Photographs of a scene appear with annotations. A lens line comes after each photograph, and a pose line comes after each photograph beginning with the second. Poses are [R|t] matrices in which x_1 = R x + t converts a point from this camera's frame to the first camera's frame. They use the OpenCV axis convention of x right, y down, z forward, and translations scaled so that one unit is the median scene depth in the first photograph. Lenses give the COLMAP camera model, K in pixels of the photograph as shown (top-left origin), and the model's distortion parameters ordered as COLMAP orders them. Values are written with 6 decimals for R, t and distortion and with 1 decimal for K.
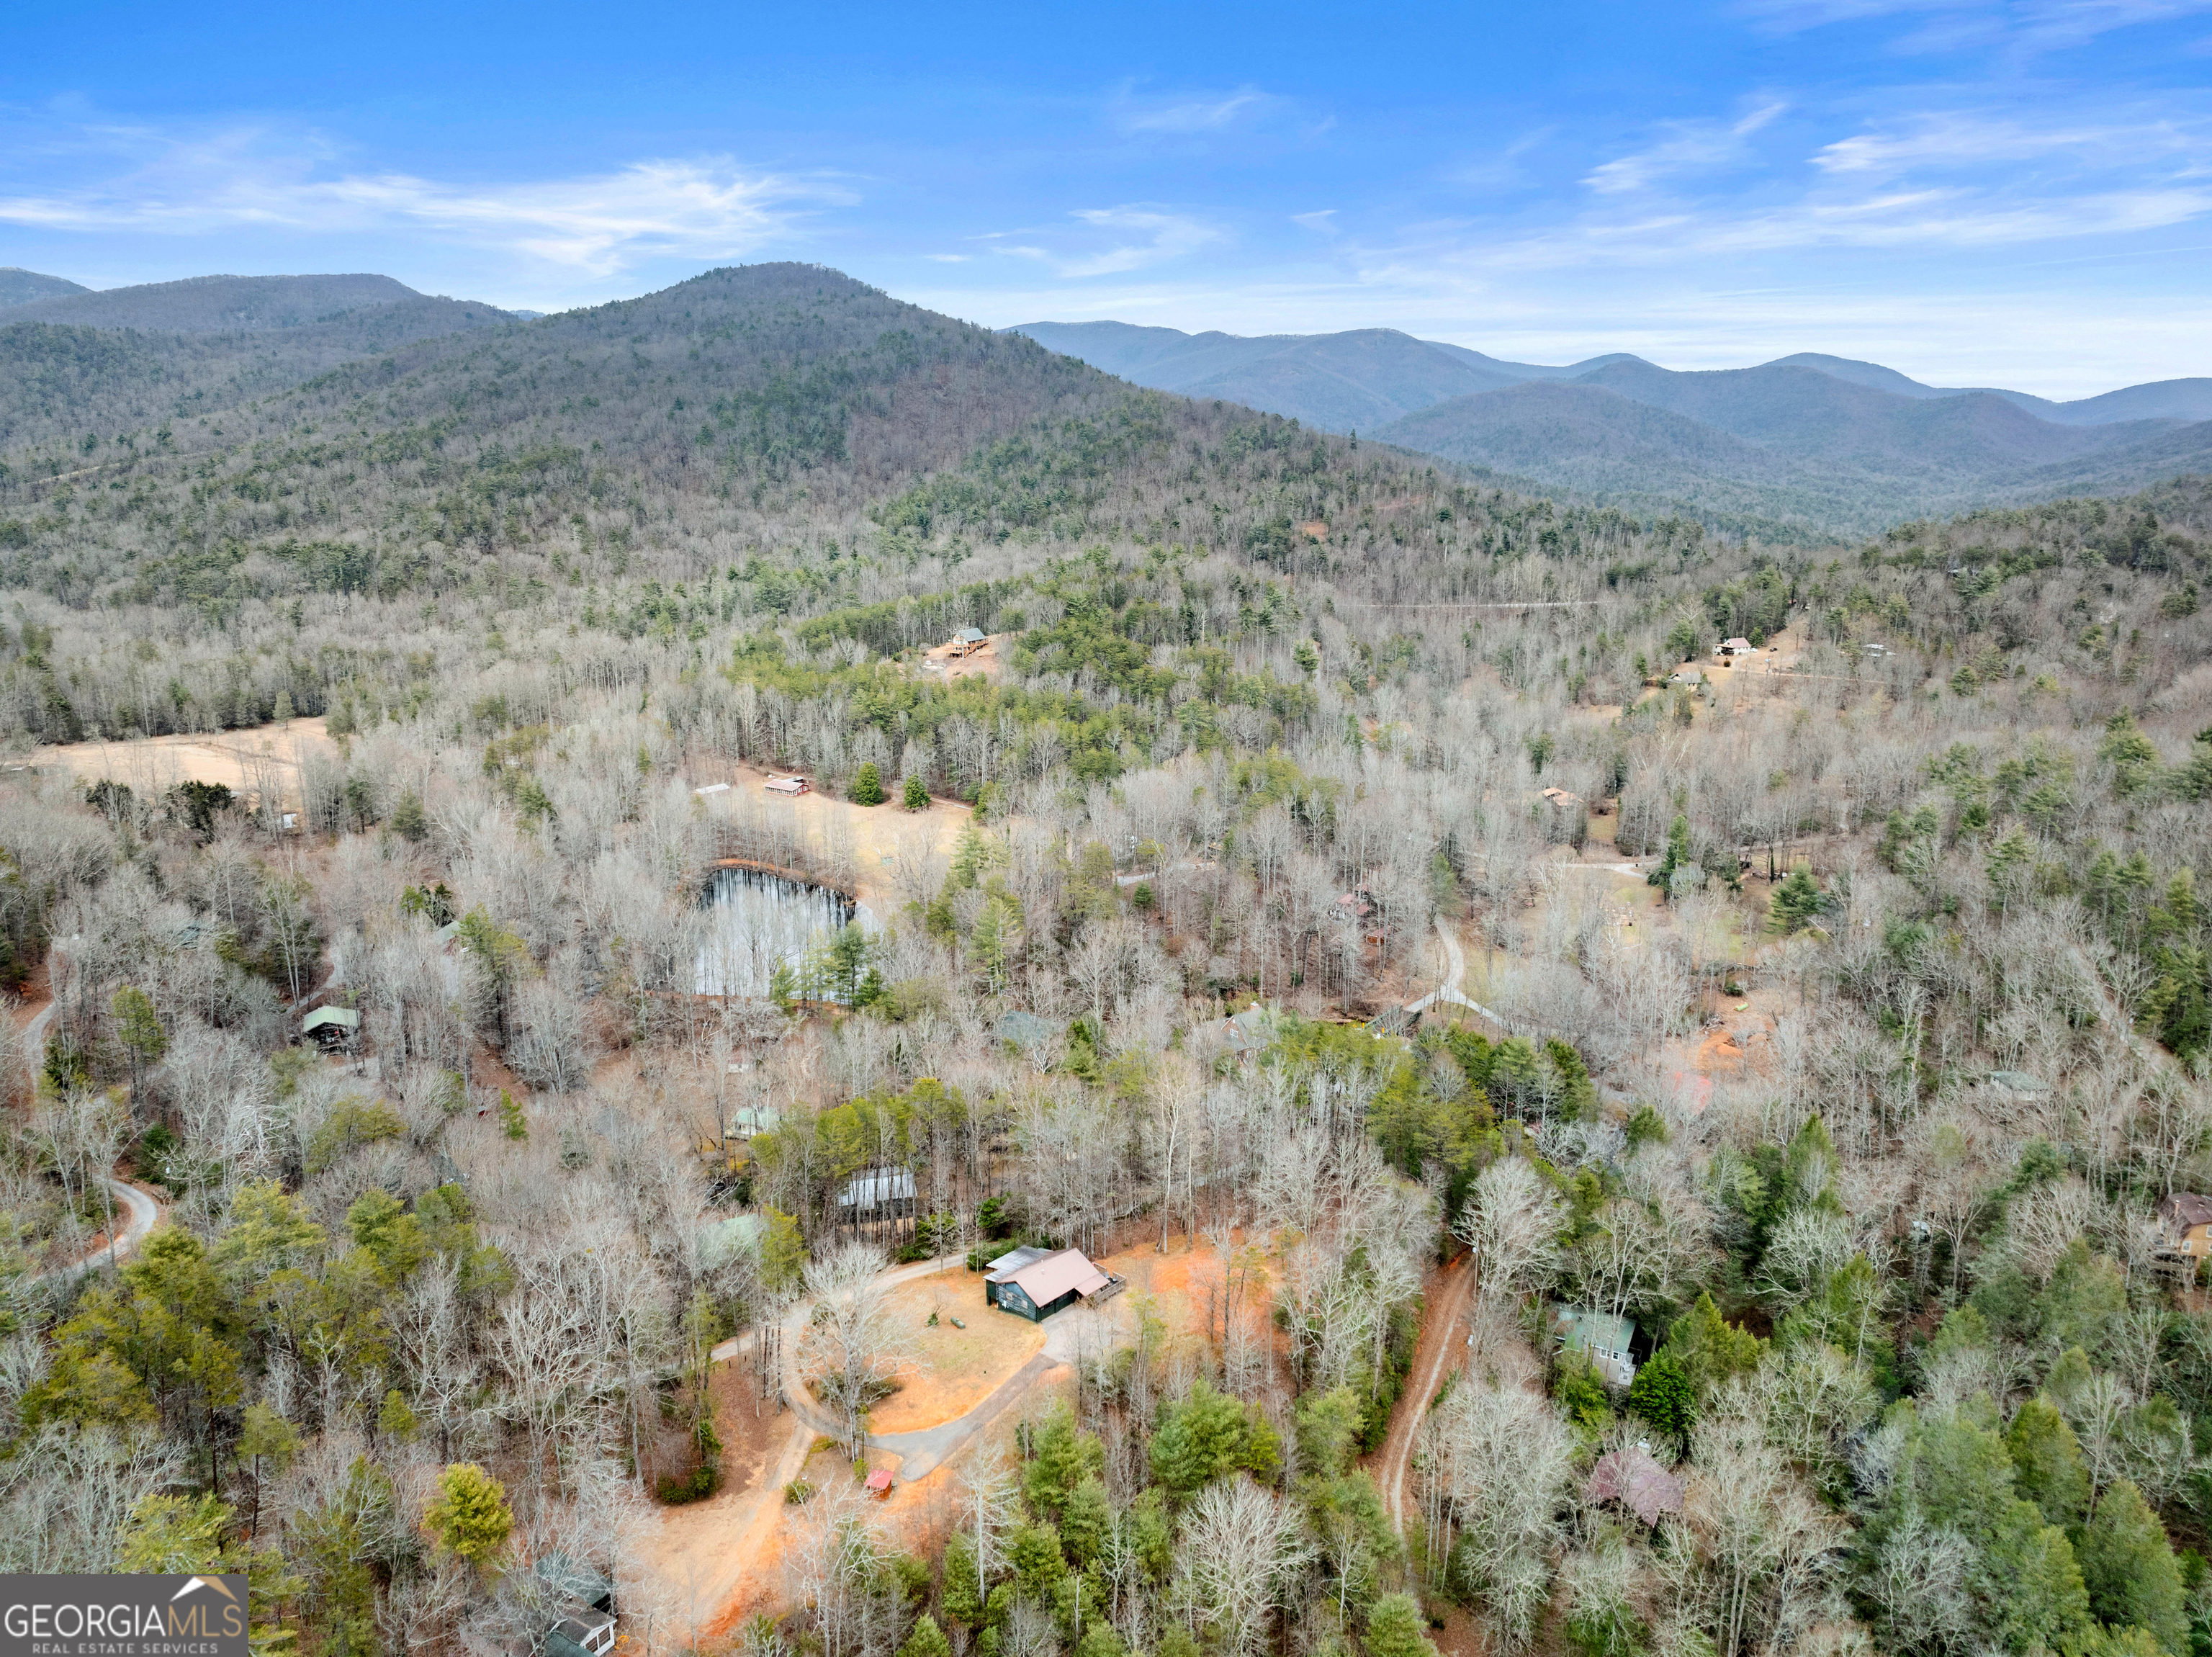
lens RADIAL K [[1554.4, 0, 1106.9], [0, 1554.4, 827.8], [0, 0, 1]] dist [-0.009665, 0.002060]
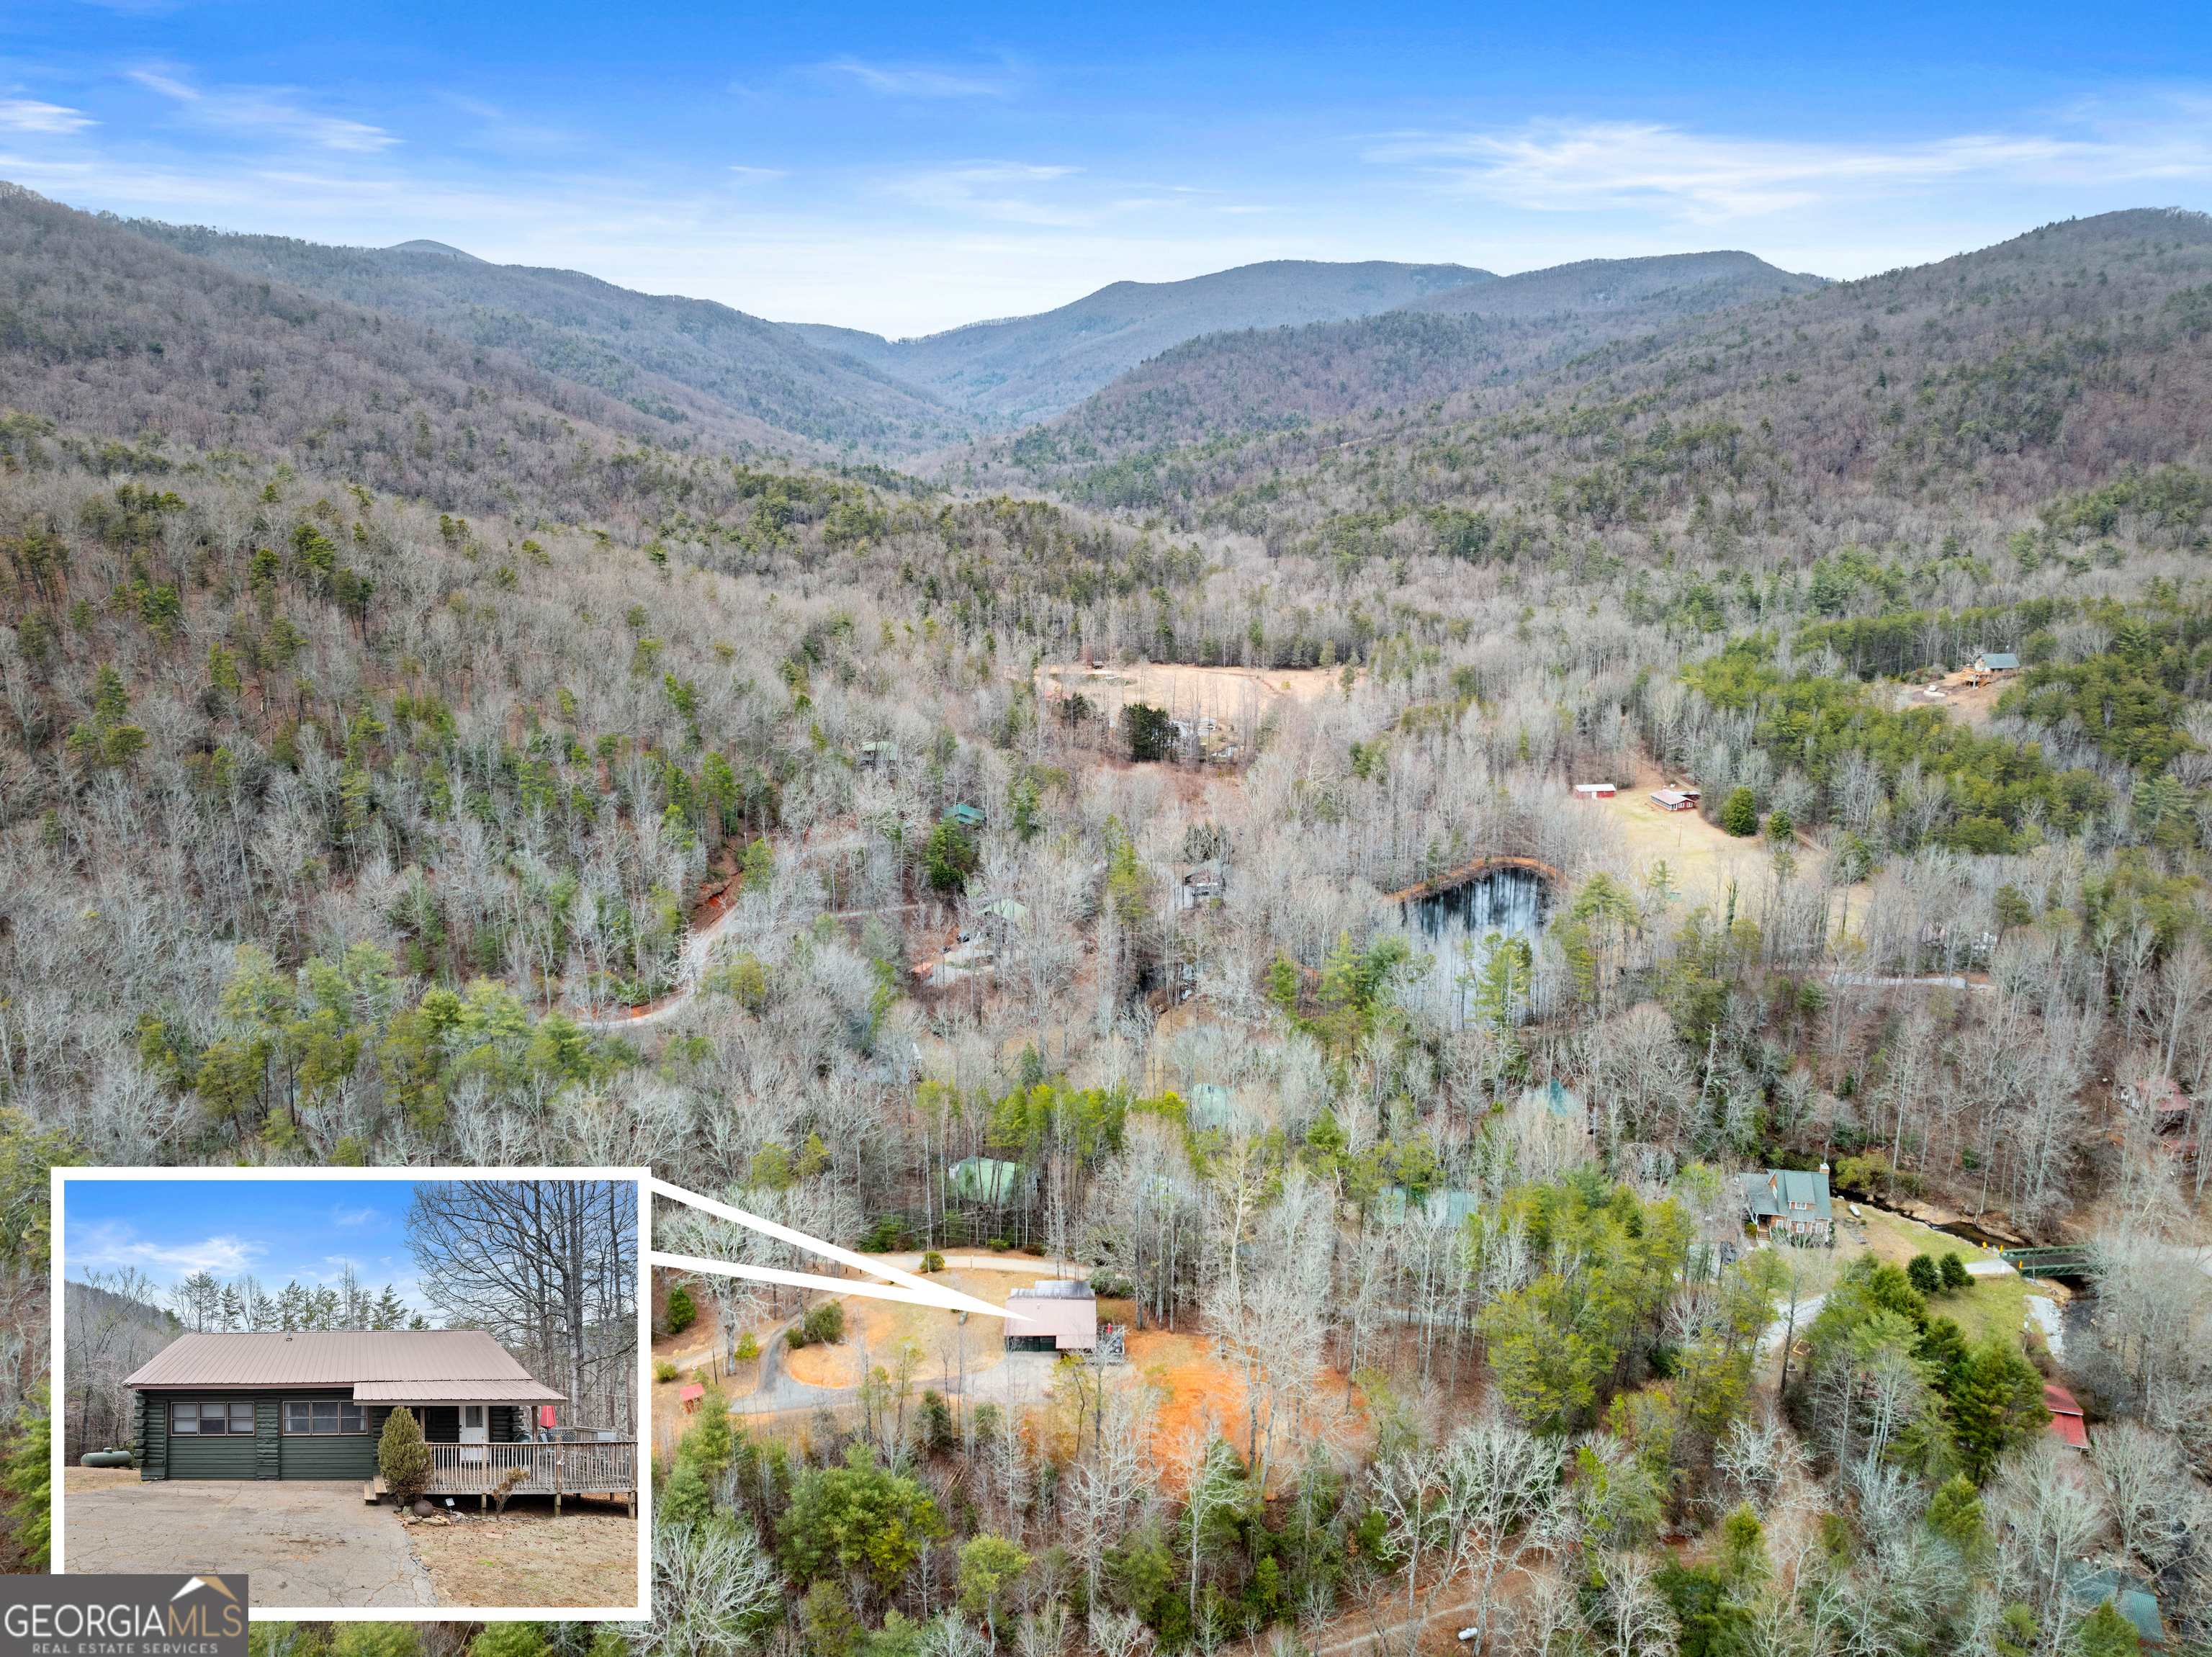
lens RADIAL K [[1554.4, 0, 1108.1], [0, 1554.4, 829.9], [0, 0, 1]] dist [-0.009665, 0.002060]
pose [[0.710470, 0.188137, -0.678113, 0.088240], [-0.176755, 0.980418, 0.086821, -0.014059], [0.681168, 0.058176, 0.729812, 0.047114]]
